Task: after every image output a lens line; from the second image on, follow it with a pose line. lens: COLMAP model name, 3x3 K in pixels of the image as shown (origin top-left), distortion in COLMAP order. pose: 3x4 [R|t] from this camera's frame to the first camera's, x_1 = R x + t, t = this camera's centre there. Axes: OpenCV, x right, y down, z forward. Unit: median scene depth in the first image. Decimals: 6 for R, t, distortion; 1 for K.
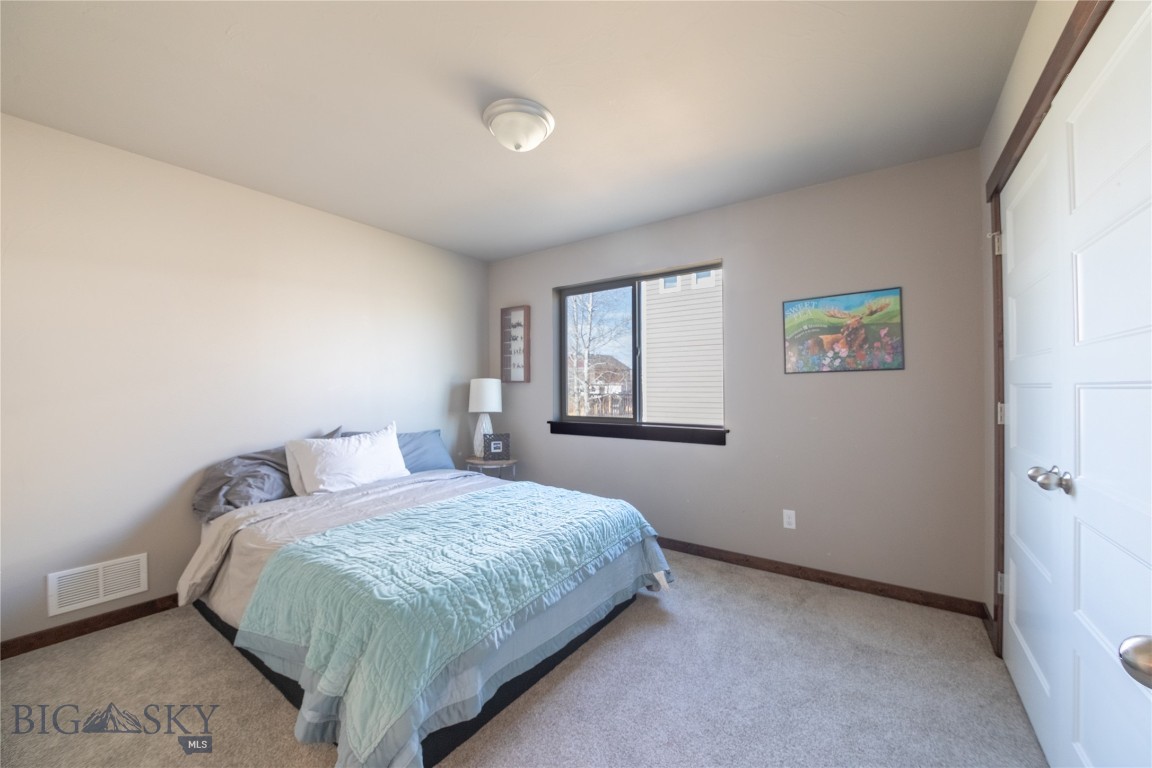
lens RADIAL K [[449.8, 0, 582.7], [0, 449.8, 385.6], [0, 0, 1]] dist [0.000531, -0.007878]
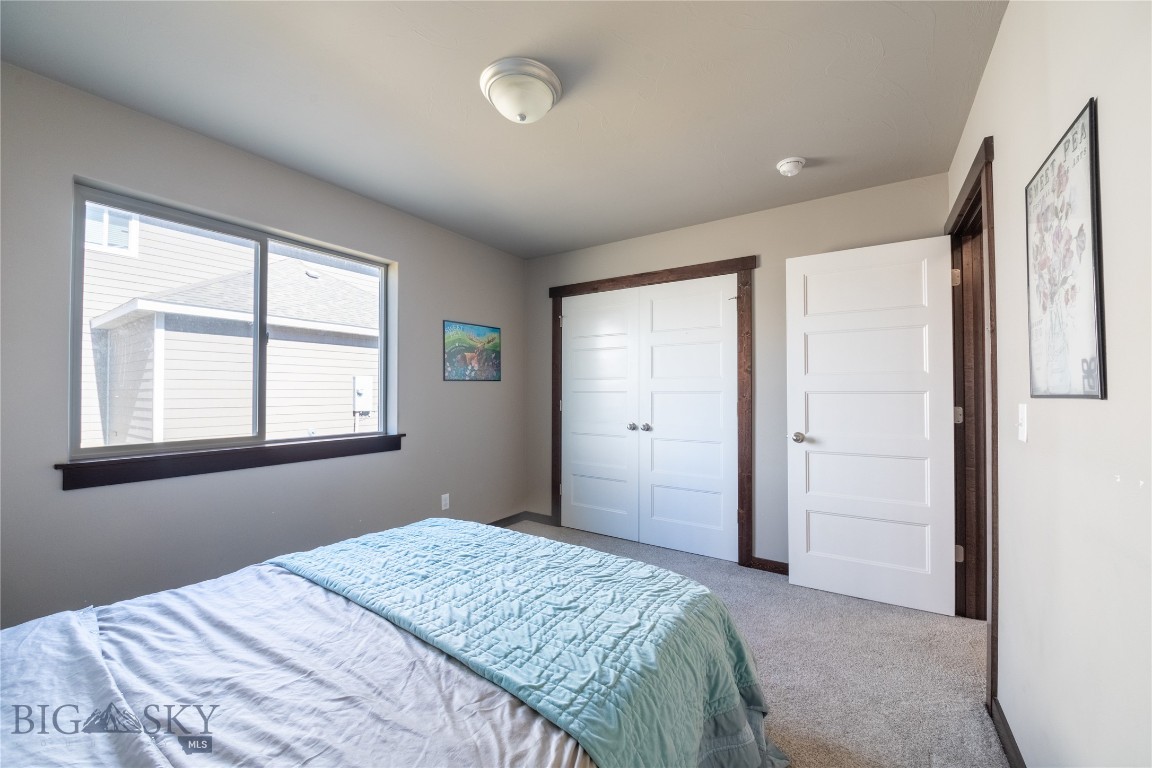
lens RADIAL K [[449.8, 0, 582.7], [0, 449.8, 385.6], [0, 0, 1]] dist [0.000531, -0.007878]
pose [[-0.046560, 0.018431, 0.998745, -0.774293], [-0.004293, 0.999817, -0.018651, 0.007639], [-0.998906, -0.005156, -0.046472, 0.701441]]
